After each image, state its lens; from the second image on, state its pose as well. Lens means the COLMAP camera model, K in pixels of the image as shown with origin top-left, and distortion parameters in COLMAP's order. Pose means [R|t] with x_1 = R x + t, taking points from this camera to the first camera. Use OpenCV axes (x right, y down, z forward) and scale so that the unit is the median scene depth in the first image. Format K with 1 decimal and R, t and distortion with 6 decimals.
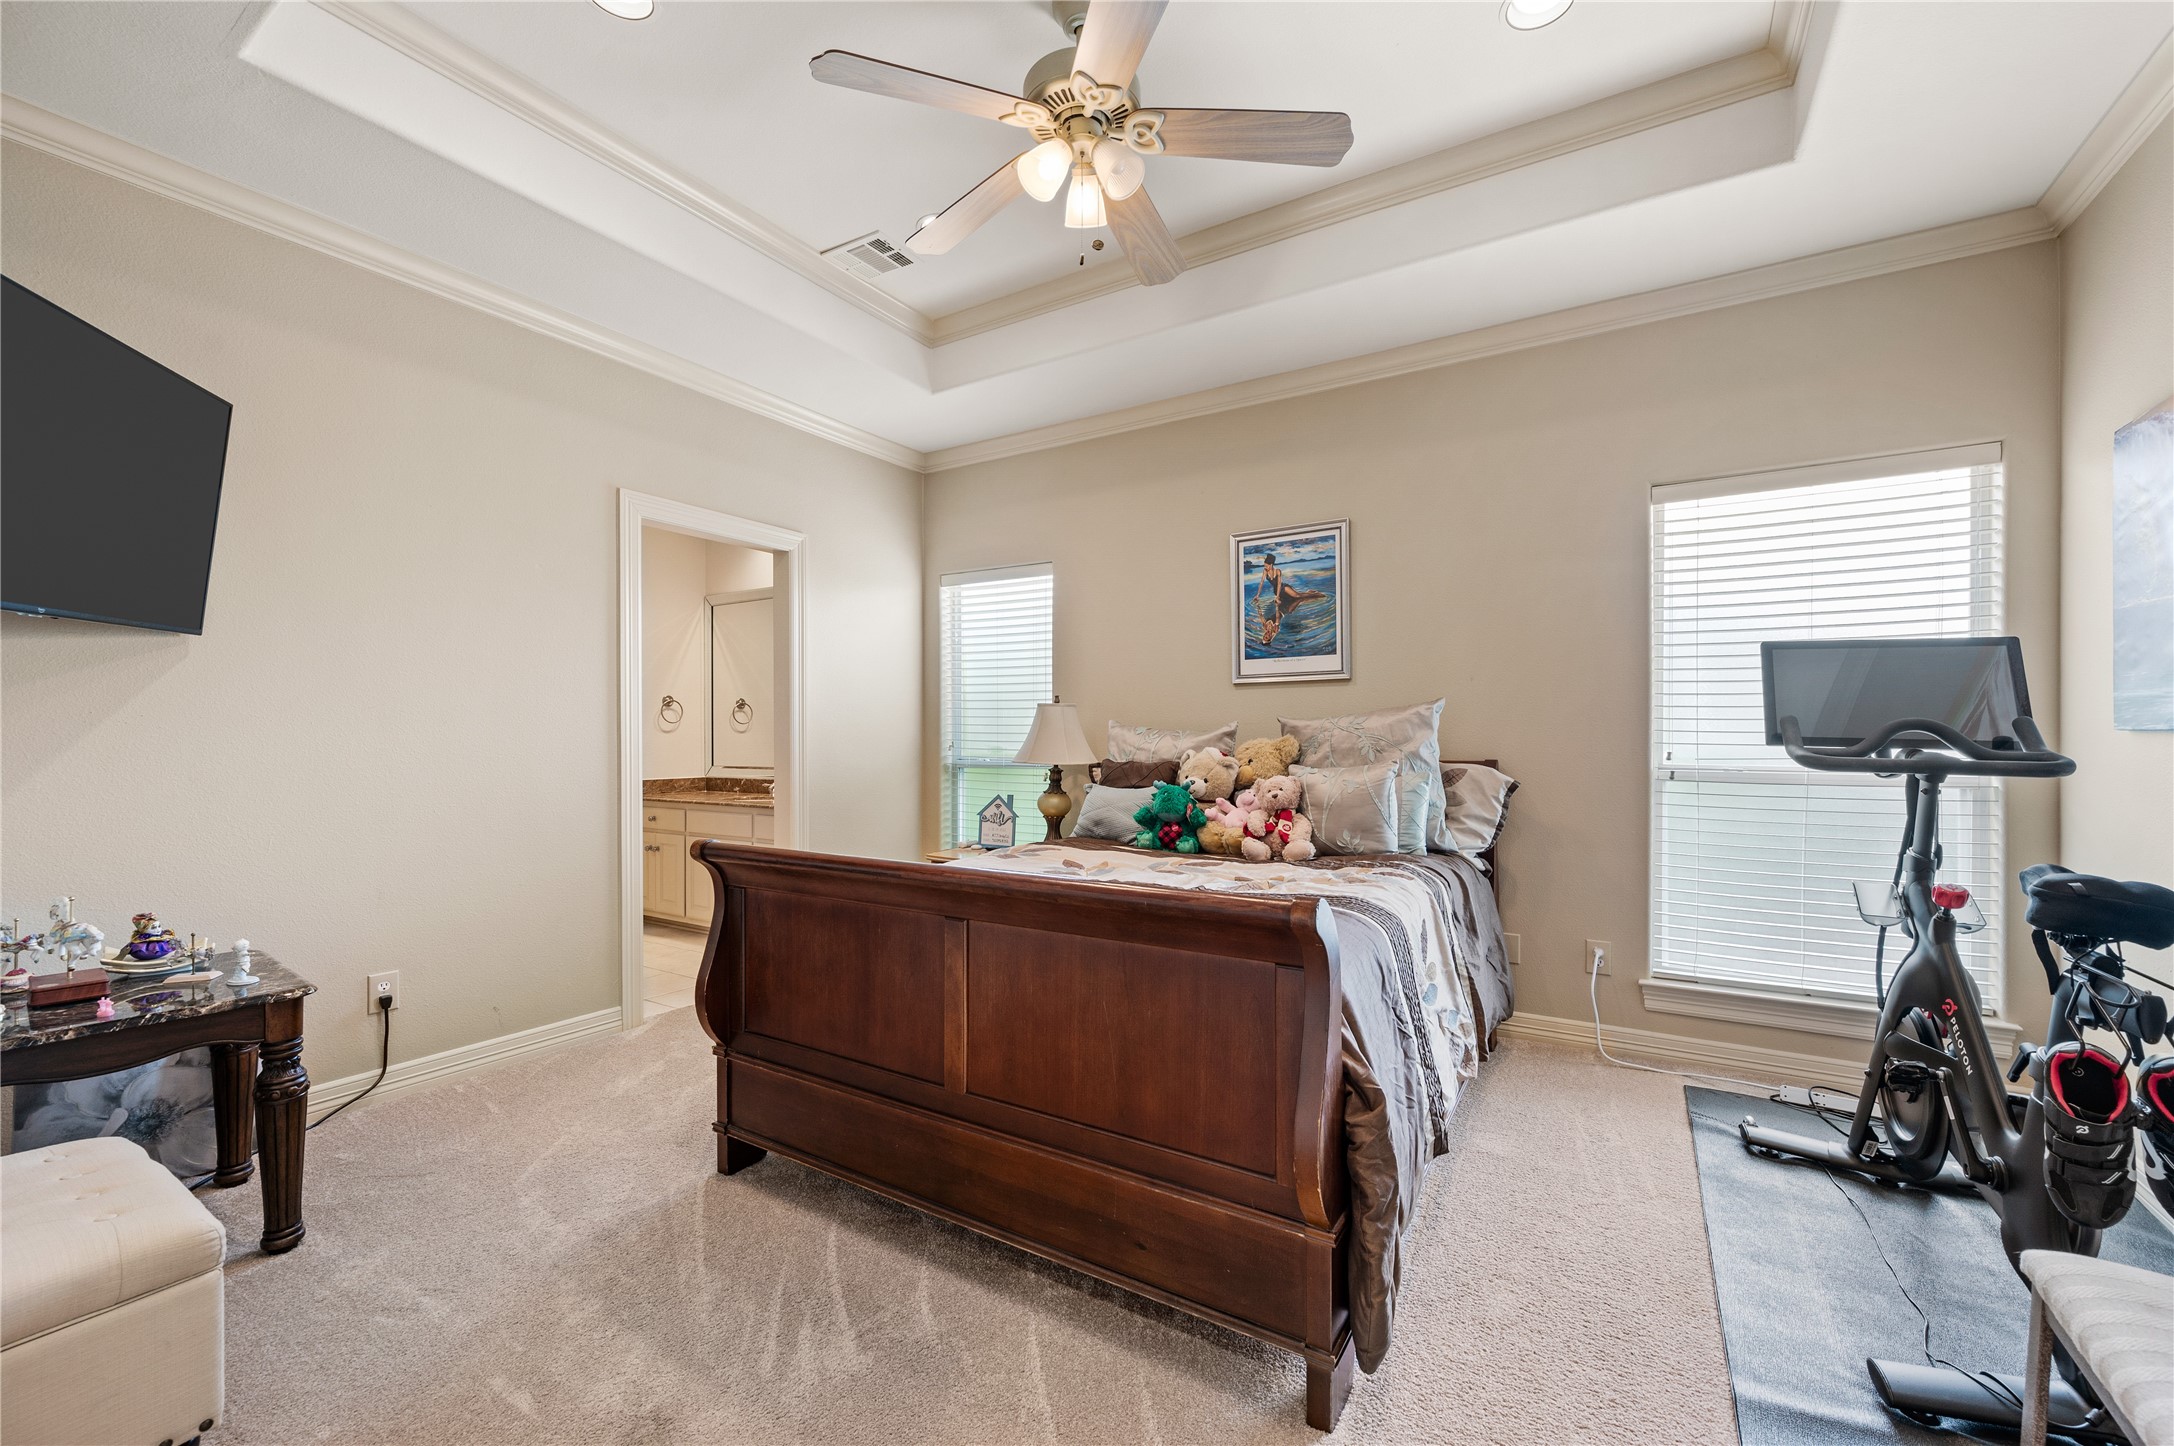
lens RADIAL K [[878.2, 0, 1099.3], [0, 878.2, 728.1], [0, 0, 1]] dist [0.003118, -0.000324]
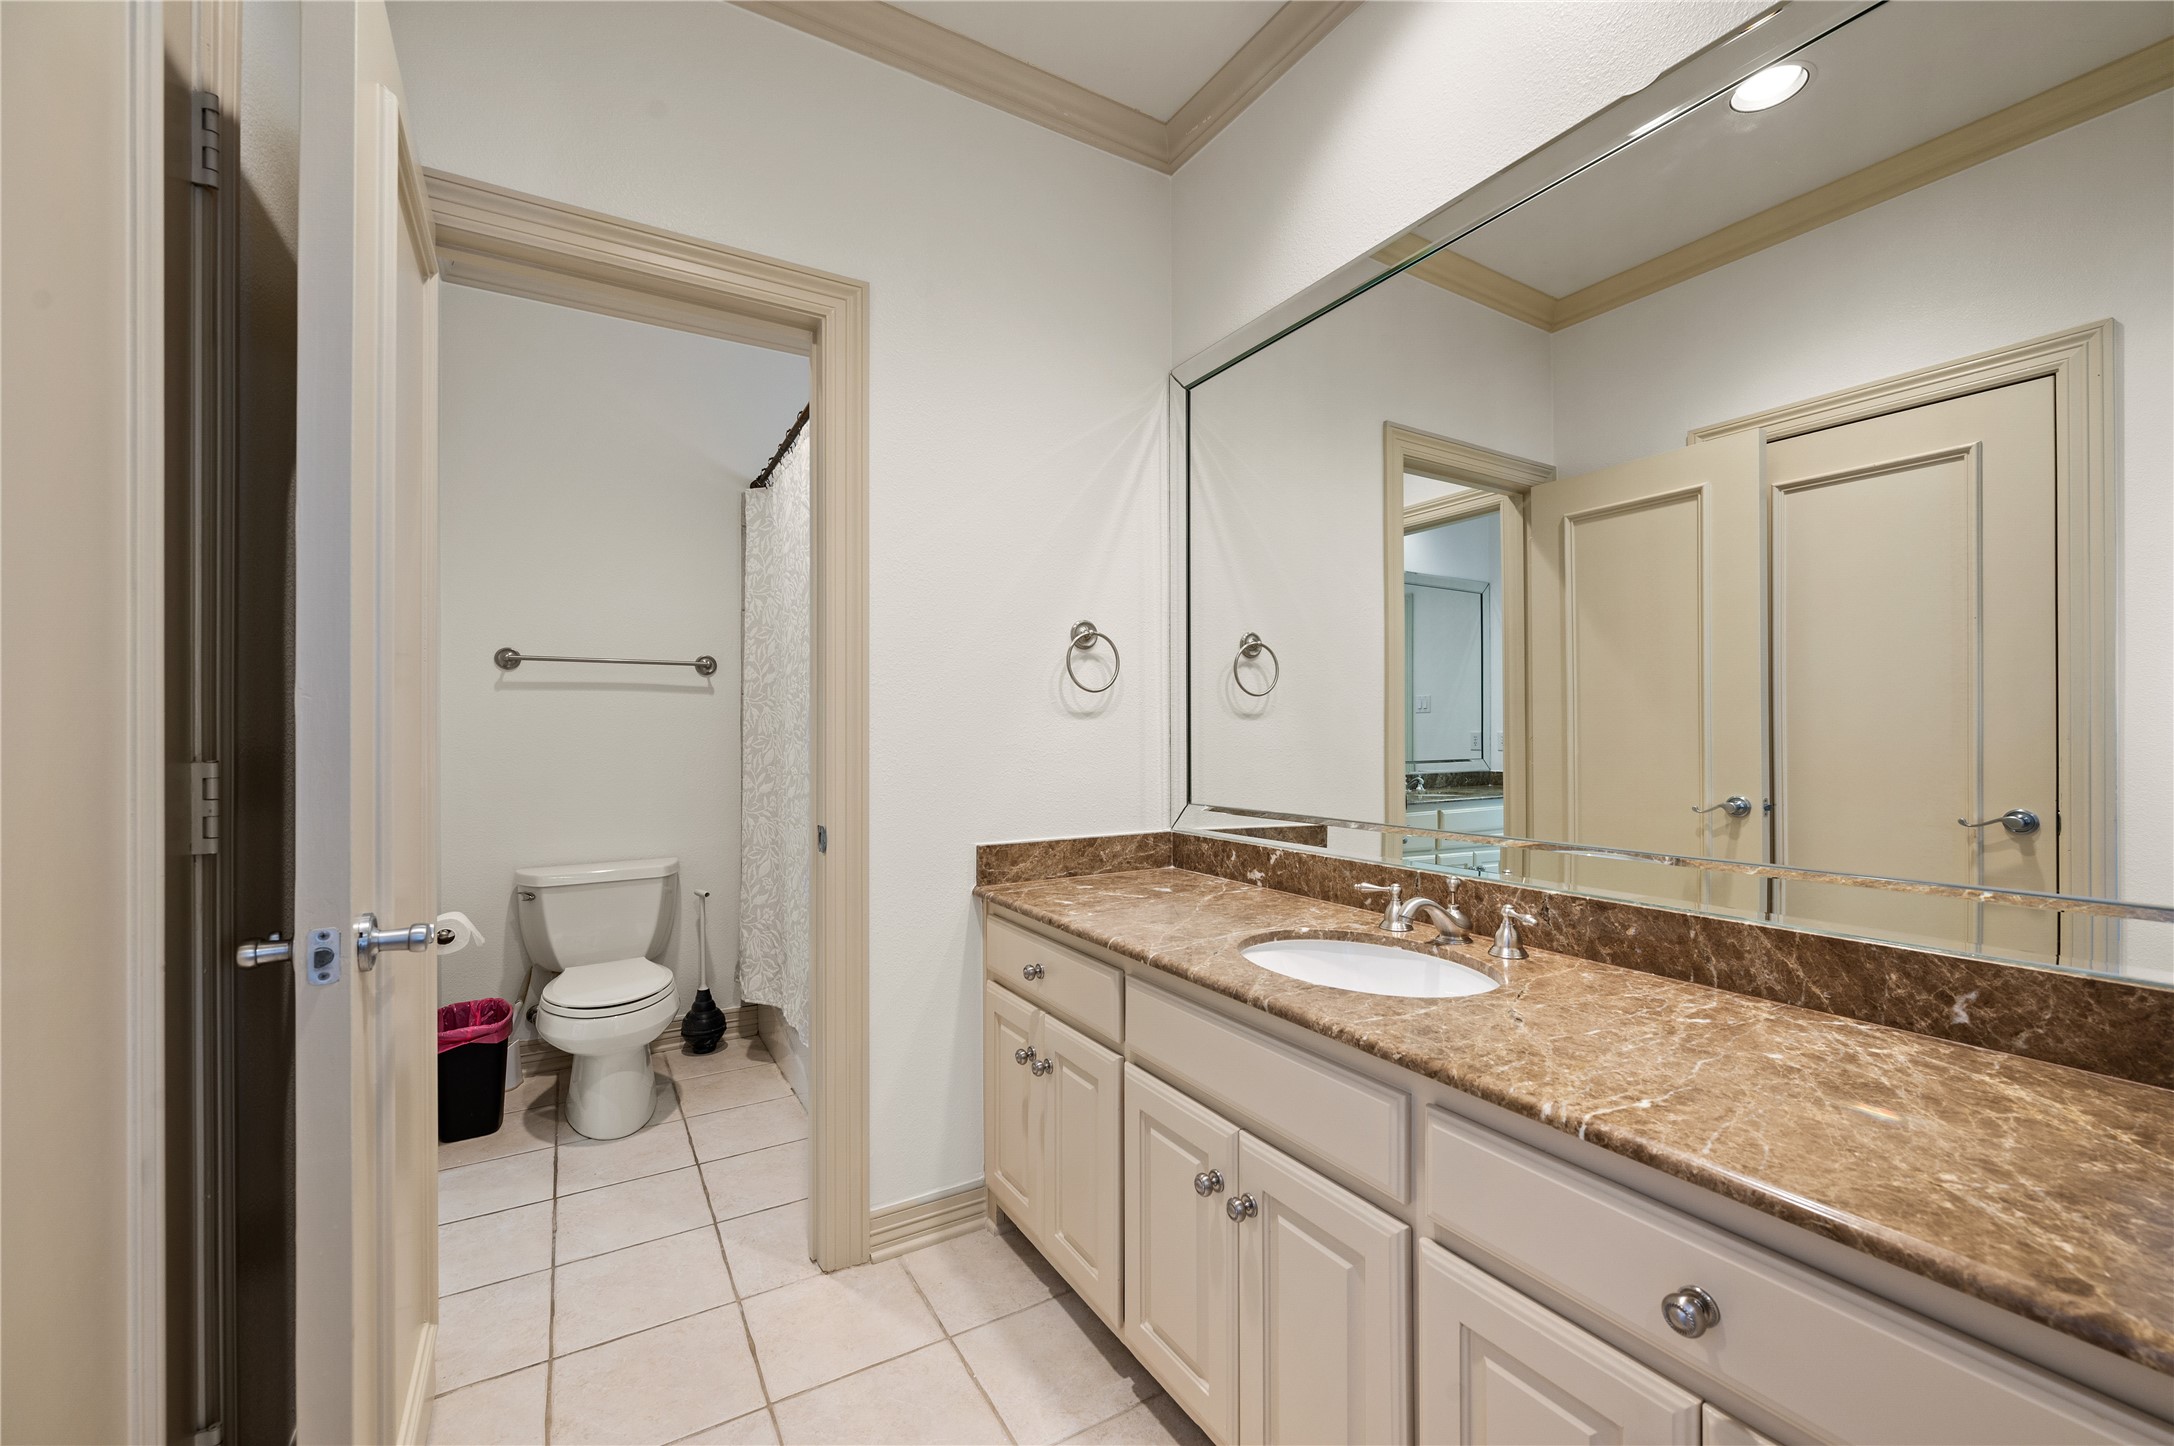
lens RADIAL K [[878.2, 0, 1088.6], [0, 878.2, 726.6], [0, 0, 1]] dist [0.003118, -0.000324]
pose [[0.885562, -0.000162, -0.464521, -0.300435], [-0.000987, 0.999997, -0.002230, 0.009988], [0.464520, 0.002434, 0.885559, 0.639679]]
